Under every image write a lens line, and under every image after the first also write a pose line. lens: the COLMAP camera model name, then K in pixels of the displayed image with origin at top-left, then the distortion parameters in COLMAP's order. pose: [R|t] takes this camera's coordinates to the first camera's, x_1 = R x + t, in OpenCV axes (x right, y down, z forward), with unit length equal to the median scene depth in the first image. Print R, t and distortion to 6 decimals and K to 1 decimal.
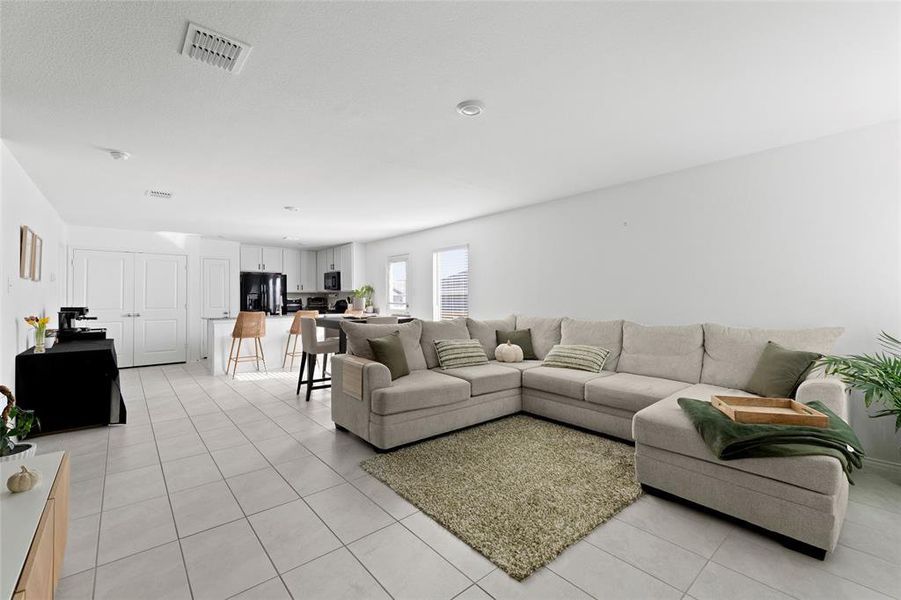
lens RADIAL K [[380.9, 0, 450.5], [0, 380.9, 300.0], [0, 0, 1]] dist [0.001128, 0.000068]
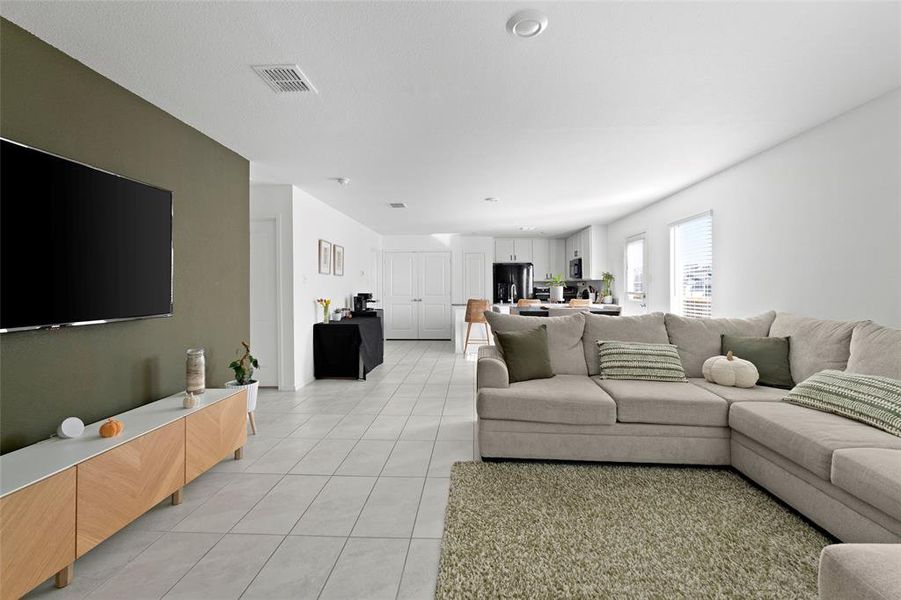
lens RADIAL K [[382.8, 0, 449.7], [0, 382.8, 294.2], [0, 0, 1]] dist [0.000856, 0.000108]
pose [[0.722643, 0.011632, -0.691123, 0.228552], [-0.002390, 0.999894, 0.014330, 0.000671], [0.691217, -0.008704, 0.722595, 0.182512]]
